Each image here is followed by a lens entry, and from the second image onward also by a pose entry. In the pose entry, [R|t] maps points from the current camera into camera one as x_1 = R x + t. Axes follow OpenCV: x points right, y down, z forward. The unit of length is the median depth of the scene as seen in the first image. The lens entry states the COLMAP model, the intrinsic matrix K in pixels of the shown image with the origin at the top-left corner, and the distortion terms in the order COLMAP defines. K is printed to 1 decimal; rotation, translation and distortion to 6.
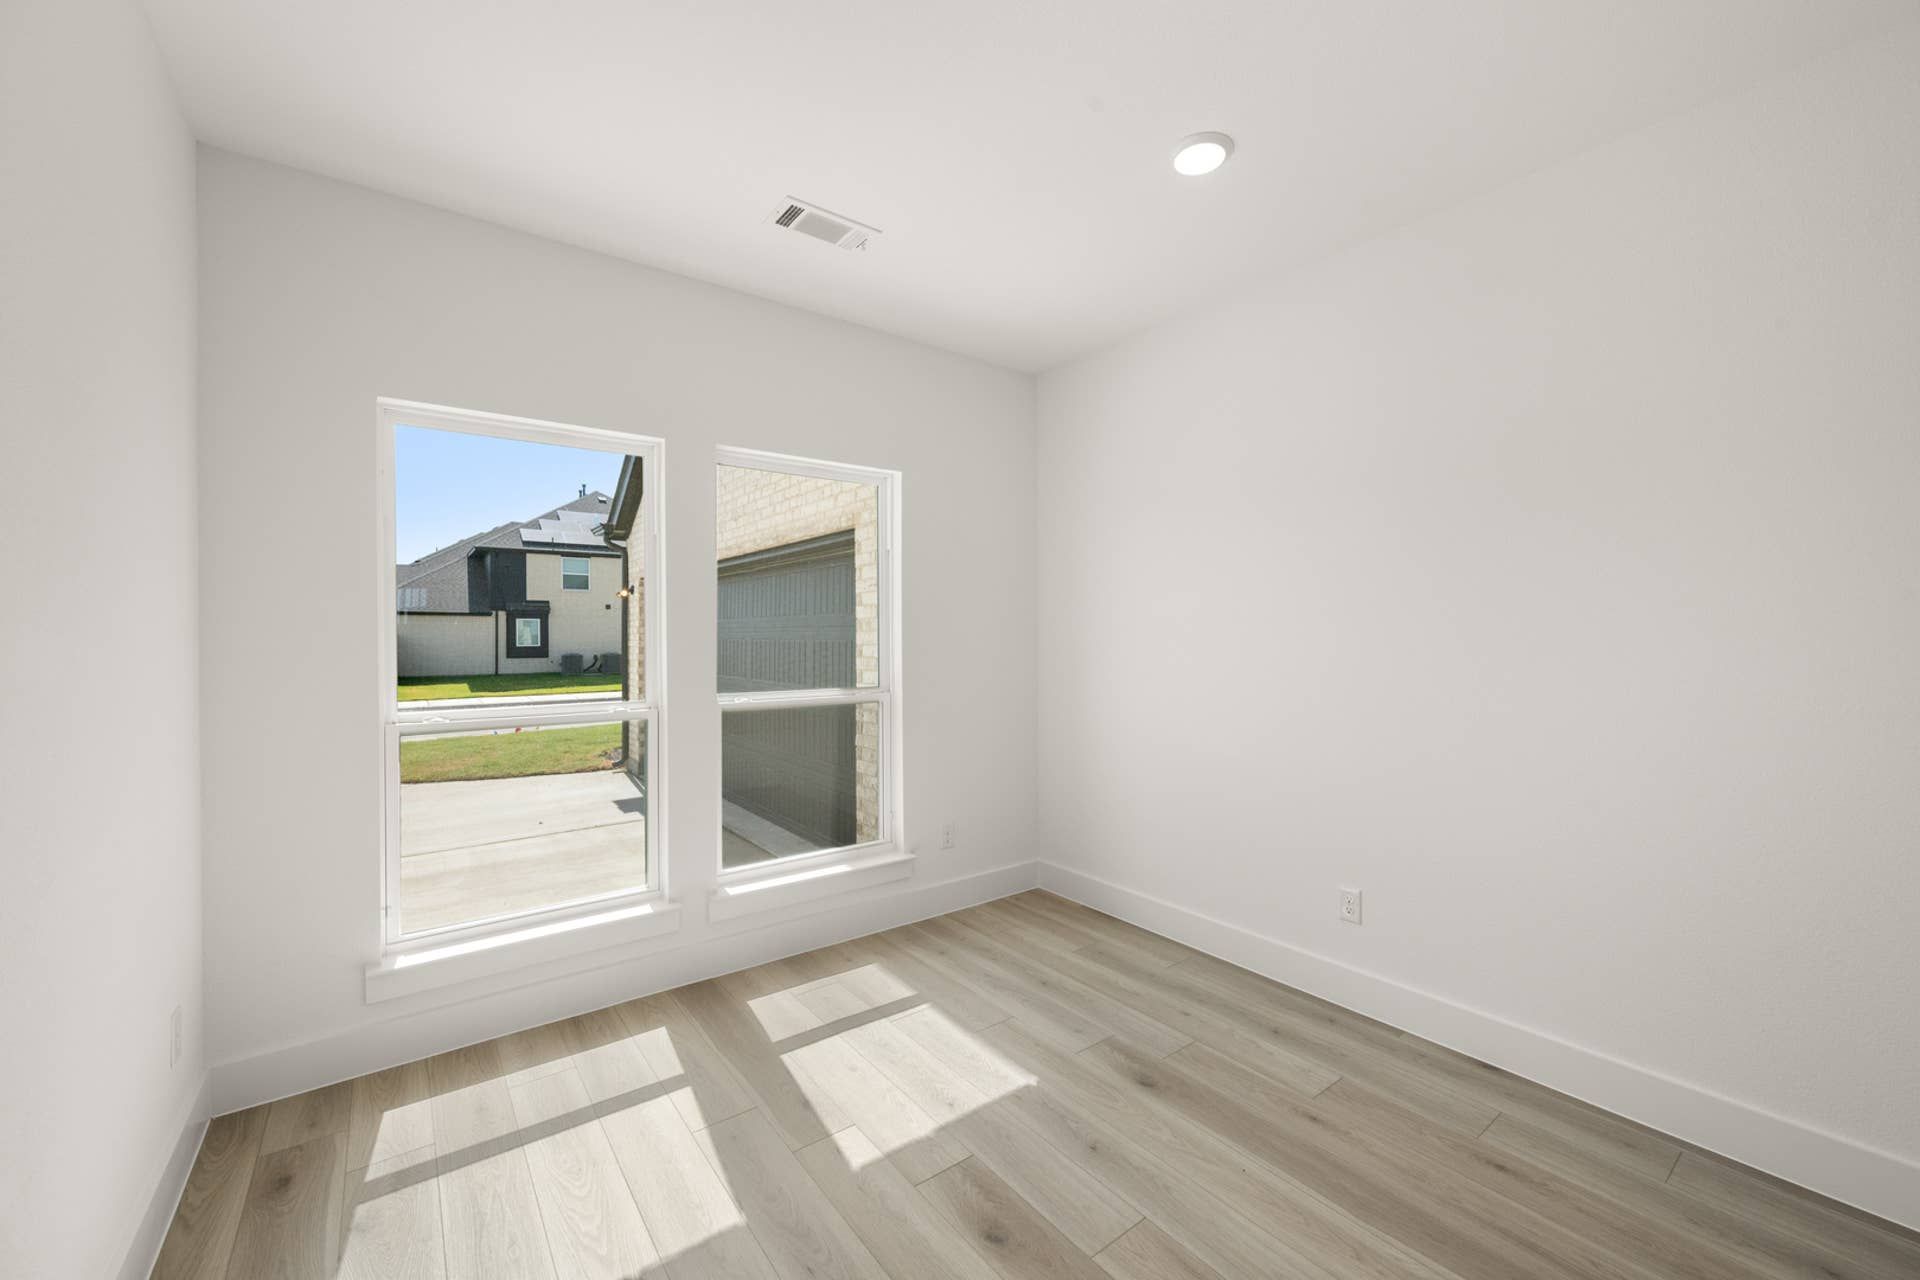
lens RADIAL K [[753.4, 0, 958.0], [0, 753.4, 644.8], [0, 0, 1]] dist [0.001231, 0.000502]
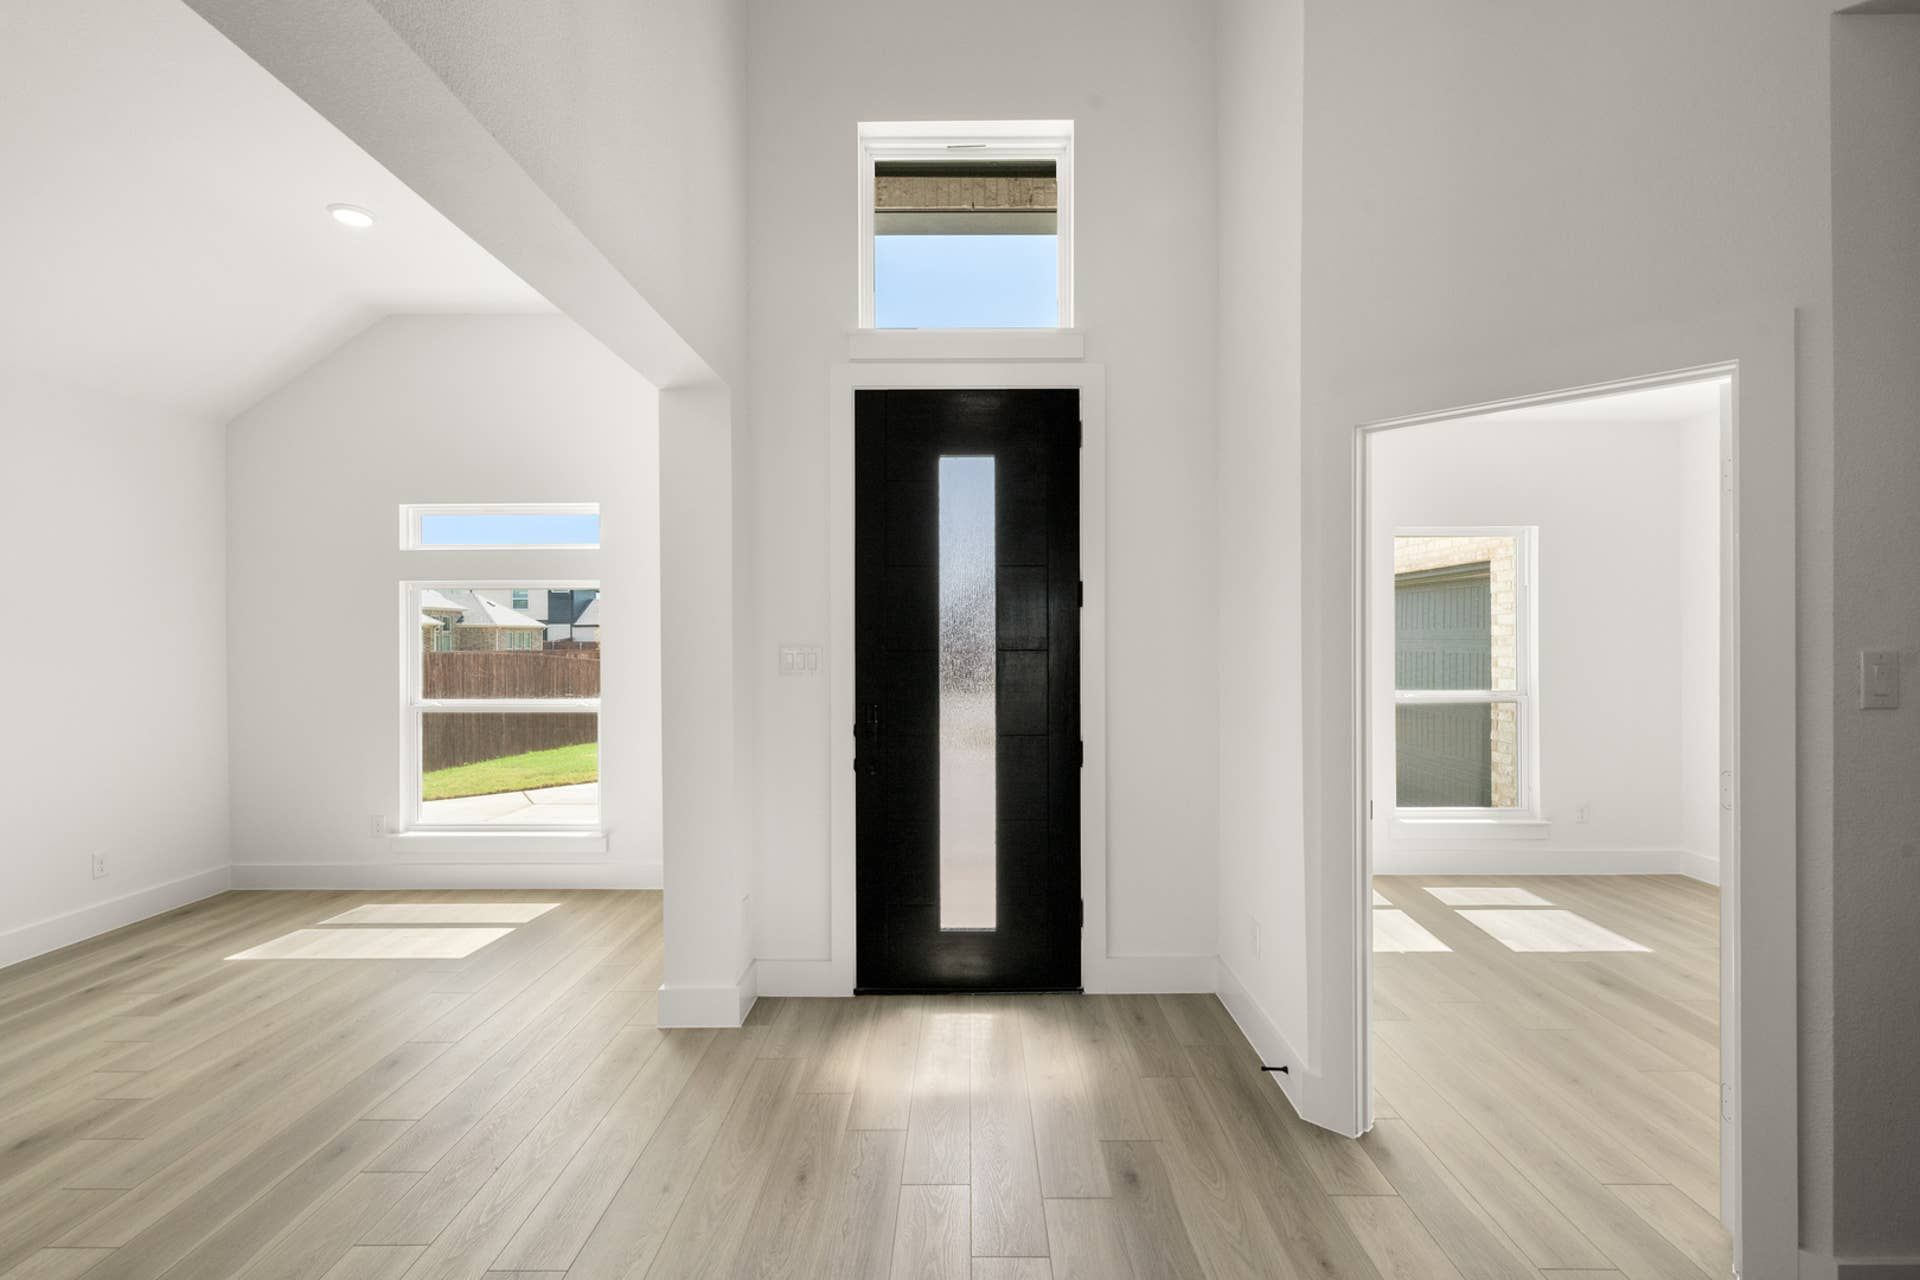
lens RADIAL K [[846.0, 0, 965.3], [0, 846.0, 646.7], [0, 0, 1]] dist [0.000915, 0.000332]
pose [[0.791592, -0.000330, -0.611050, 0.028535], [0.002140, 0.999995, 0.002232, -0.021660], [0.611047, -0.003074, 0.791589, -0.627870]]
